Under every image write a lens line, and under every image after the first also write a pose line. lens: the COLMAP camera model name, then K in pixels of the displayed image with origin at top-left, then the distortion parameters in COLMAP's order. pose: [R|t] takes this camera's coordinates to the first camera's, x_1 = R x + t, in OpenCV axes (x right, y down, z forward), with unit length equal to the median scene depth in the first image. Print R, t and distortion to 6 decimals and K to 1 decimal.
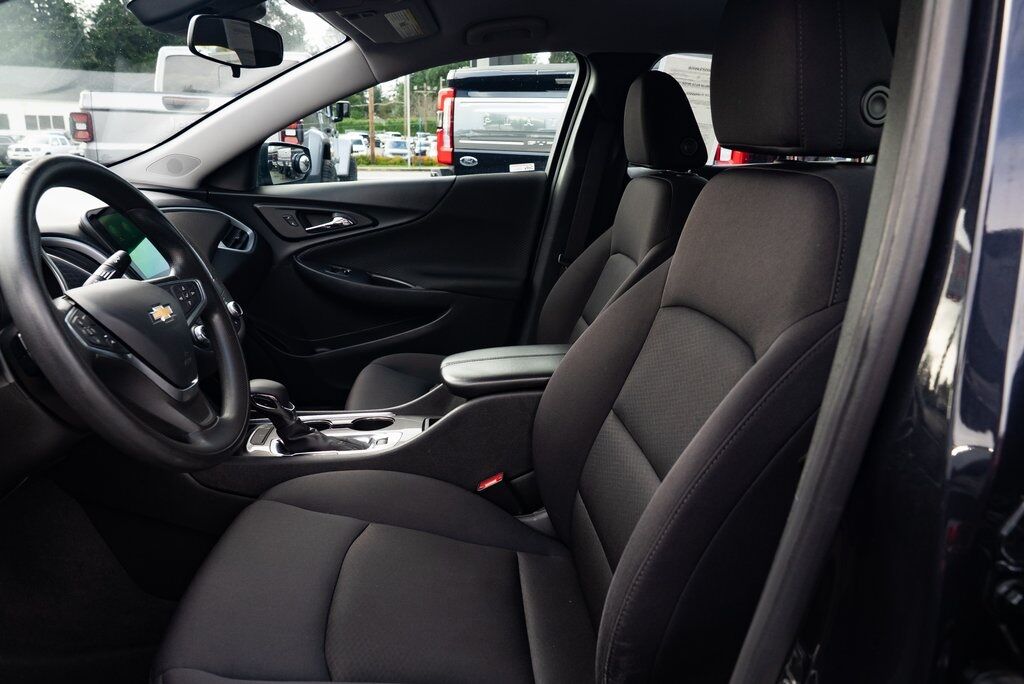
lens RADIAL K [[697.8, 0, 517.9], [0, 697.8, 349.1], [0, 0, 1]] dist [-0.037161, 0.021176]
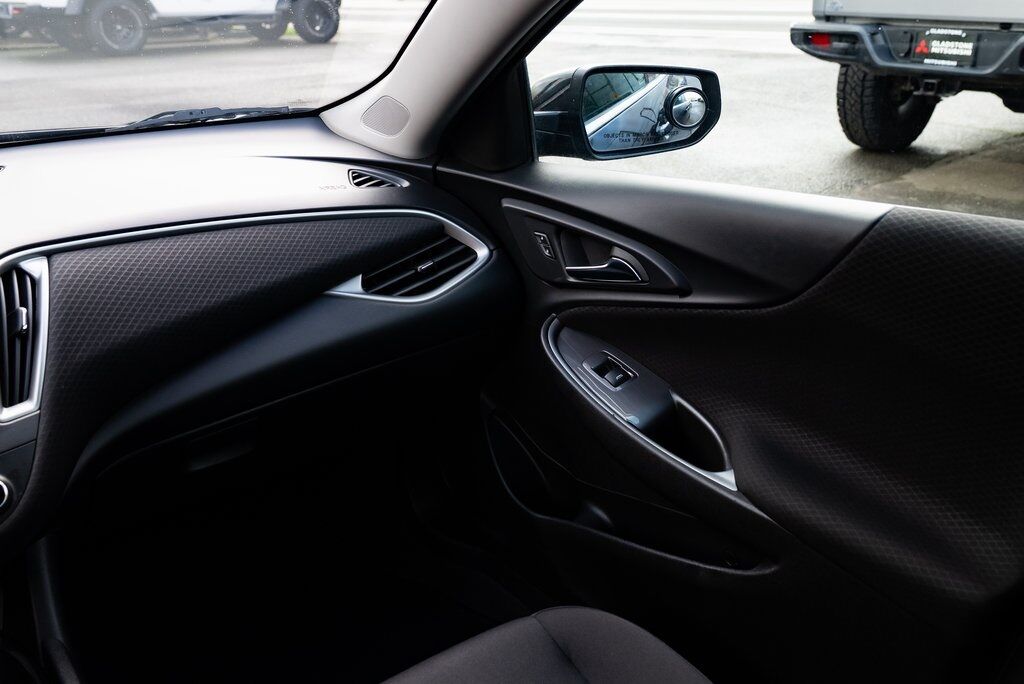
lens RADIAL K [[930.8, 0, 519.4], [0, 930.8, 341.7], [0, 0, 1]] dist [-0.006445, 0.000000]
pose [[0.533509, 0.286459, -0.795807, 0.186632], [-0.201164, 0.956875, 0.209577, -0.246754], [0.821523, 0.048276, 0.568127, 0.614144]]
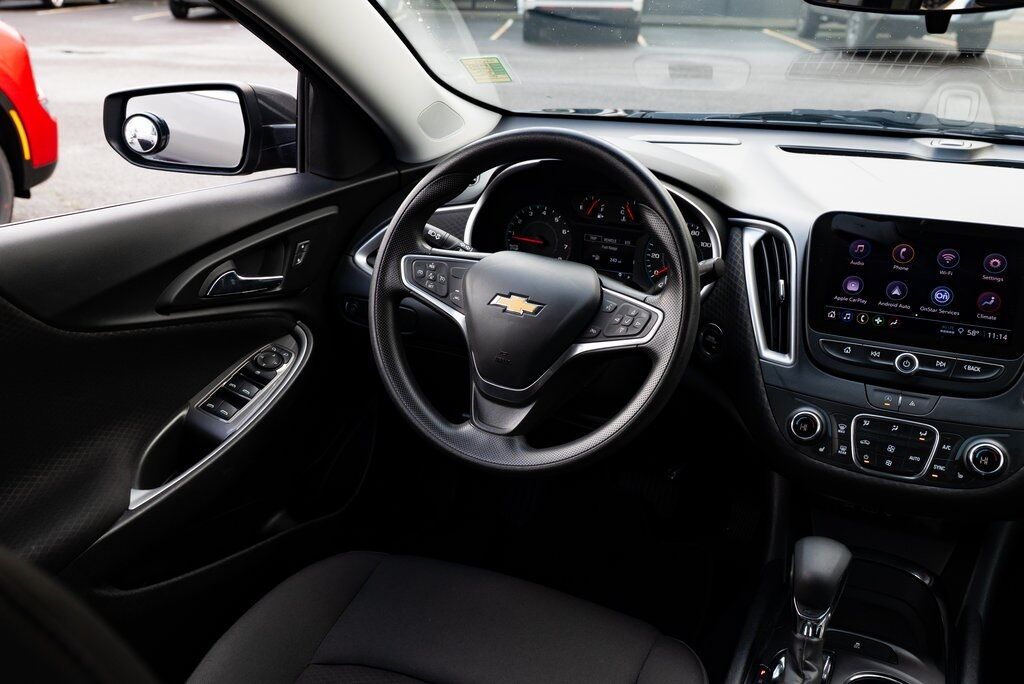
lens RADIAL K [[930.8, 0, 516.1], [0, 930.8, 342.5], [0, 0, 1]] dist [-0.006445, 0.000000]
pose [[-0.518320, 0.295298, -0.802586, 0.212486], [-0.249394, 0.845504, 0.472150, -0.249368], [0.818014, 0.444885, -0.364596, 0.611405]]
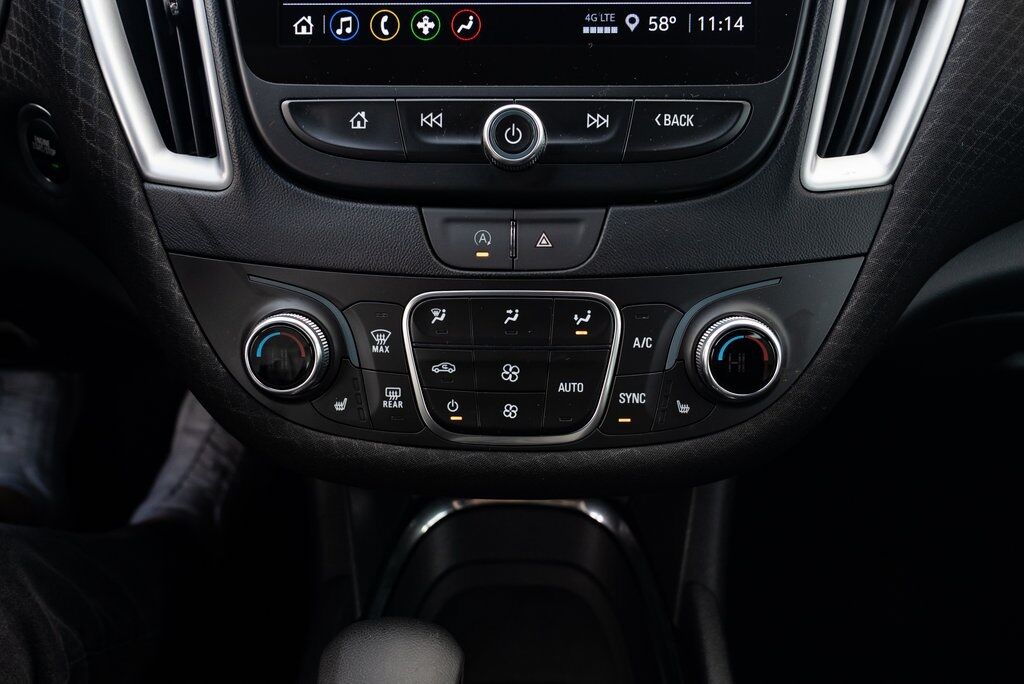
lens RADIAL K [[815.5, 0, 512.7], [0, 815.5, 349.4], [0, 0, 1]] dist [-0.024245, 0.016959]
pose [[-0.120570, 0.576746, -0.807977, -0.137081], [-0.278736, 0.761503, 0.585166, -0.118773], [0.952769, 0.295766, 0.068946, 0.607304]]
